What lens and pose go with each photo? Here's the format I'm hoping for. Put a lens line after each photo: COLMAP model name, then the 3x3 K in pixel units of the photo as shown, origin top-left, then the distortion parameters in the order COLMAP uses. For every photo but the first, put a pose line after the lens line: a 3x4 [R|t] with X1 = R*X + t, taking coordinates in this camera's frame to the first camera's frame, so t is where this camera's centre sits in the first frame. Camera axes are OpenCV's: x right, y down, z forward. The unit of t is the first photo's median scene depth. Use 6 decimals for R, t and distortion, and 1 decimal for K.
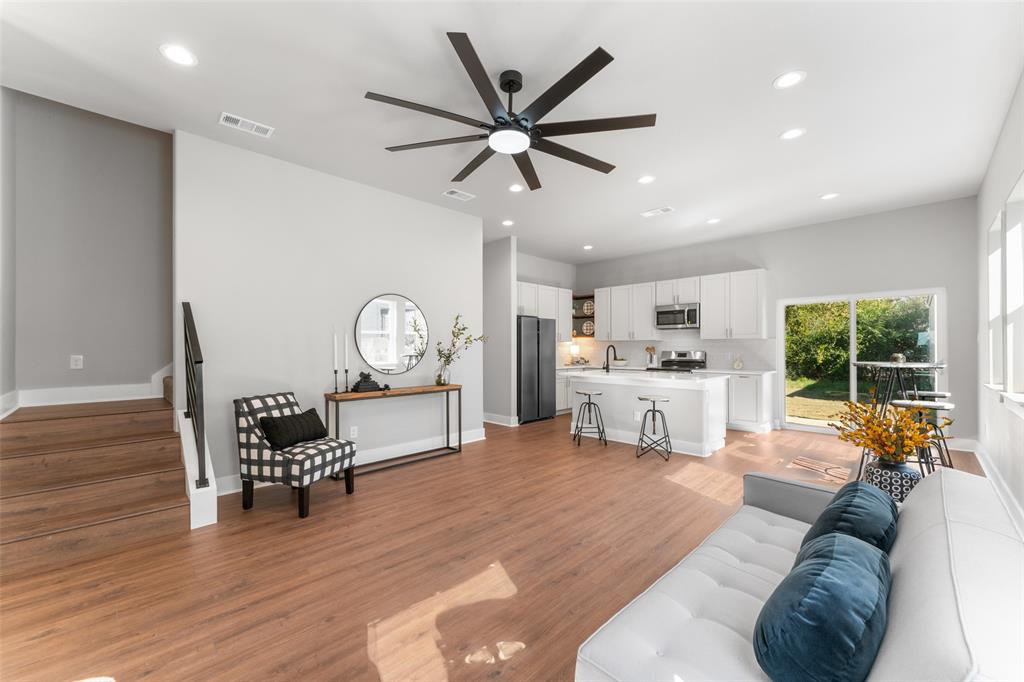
lens RADIAL K [[408.3, 0, 506.9], [0, 408.3, 346.1], [0, 0, 1]] dist [-0.002142, -0.000084]
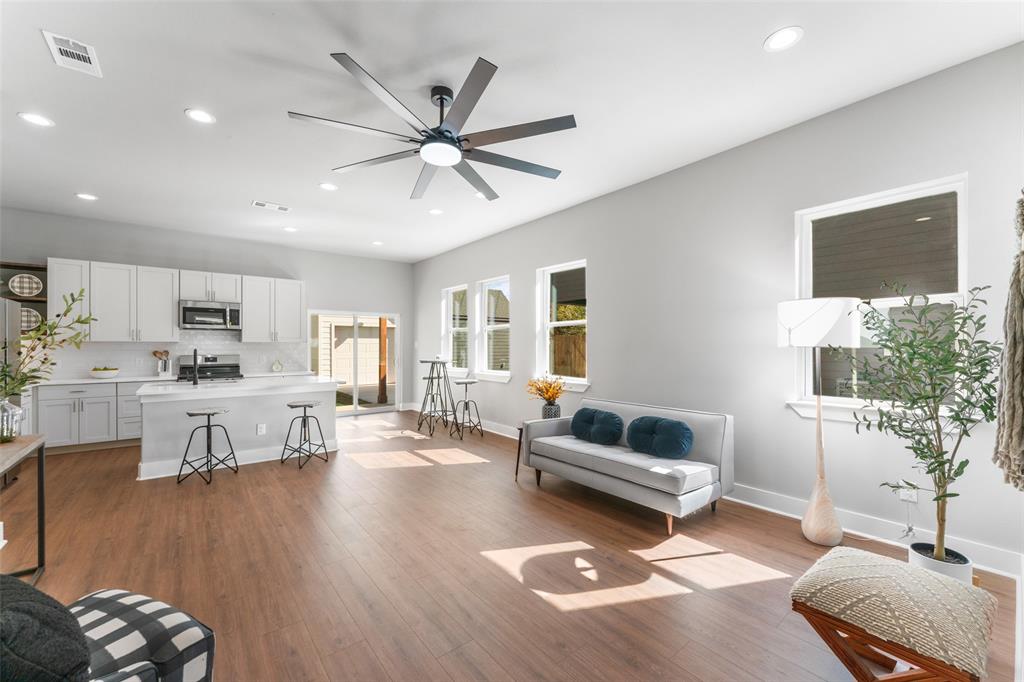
lens RADIAL K [[408.3, 0, 506.8], [0, 408.3, 345.4], [0, 0, 1]] dist [-0.002142, -0.000084]
pose [[0.110023, 0.006343, 0.993909, -0.383738], [-0.005225, 0.999970, -0.005803, -0.006774], [-0.993915, -0.004555, 0.110052, 0.280630]]
